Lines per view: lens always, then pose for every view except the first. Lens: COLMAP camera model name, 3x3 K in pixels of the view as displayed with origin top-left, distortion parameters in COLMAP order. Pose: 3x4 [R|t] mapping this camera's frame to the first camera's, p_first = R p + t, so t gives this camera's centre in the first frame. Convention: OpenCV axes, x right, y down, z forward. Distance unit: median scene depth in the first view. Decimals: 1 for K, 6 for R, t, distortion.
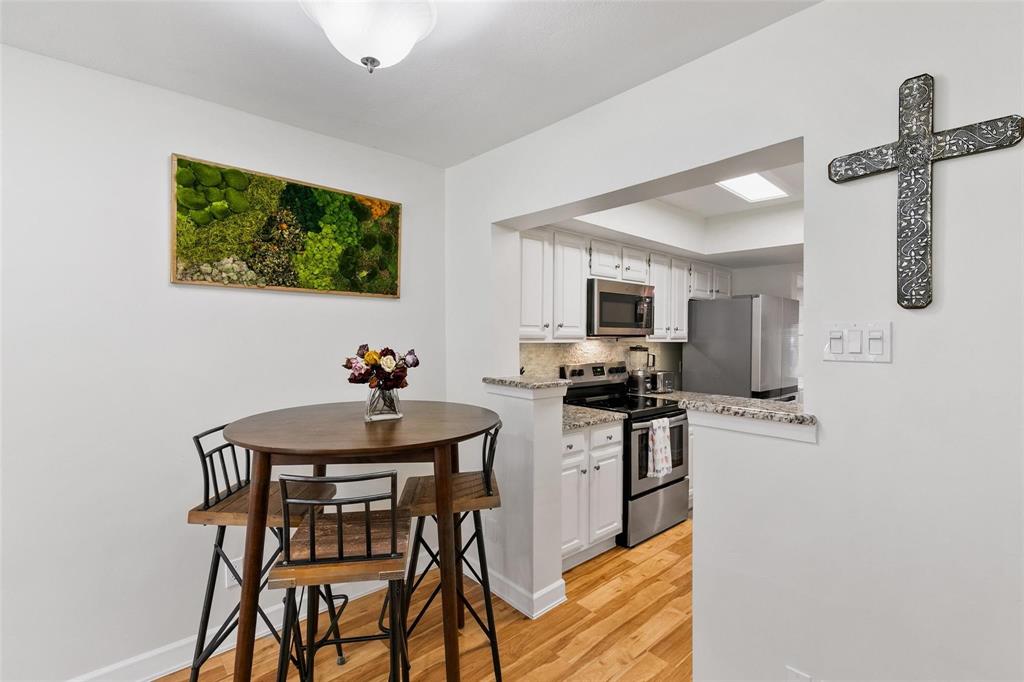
lens RADIAL K [[468.1, 0, 510.8], [0, 468.1, 337.3], [0, 0, 1]] dist [0.000417, -0.000365]
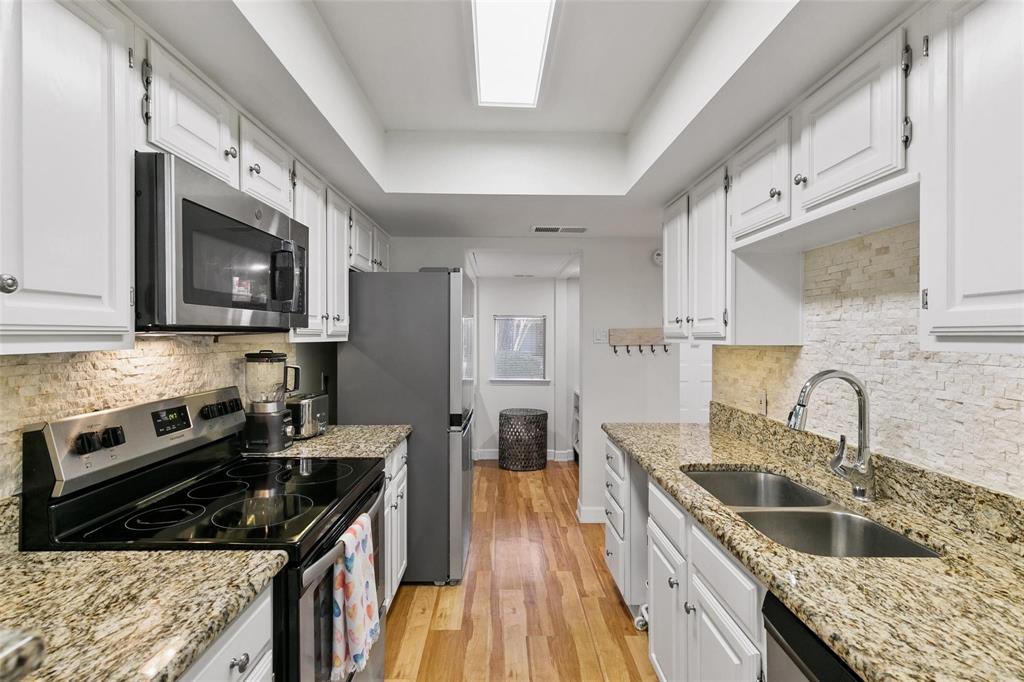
lens RADIAL K [[468.1, 0, 510.8], [0, 468.1, 337.3], [0, 0, 1]] dist [0.000417, -0.000365]
pose [[0.654524, -0.010432, 0.755969, 0.078716], [0.004524, 0.999941, 0.009883, 0.000400], [-0.756028, -0.003049, 0.654533, 0.533087]]
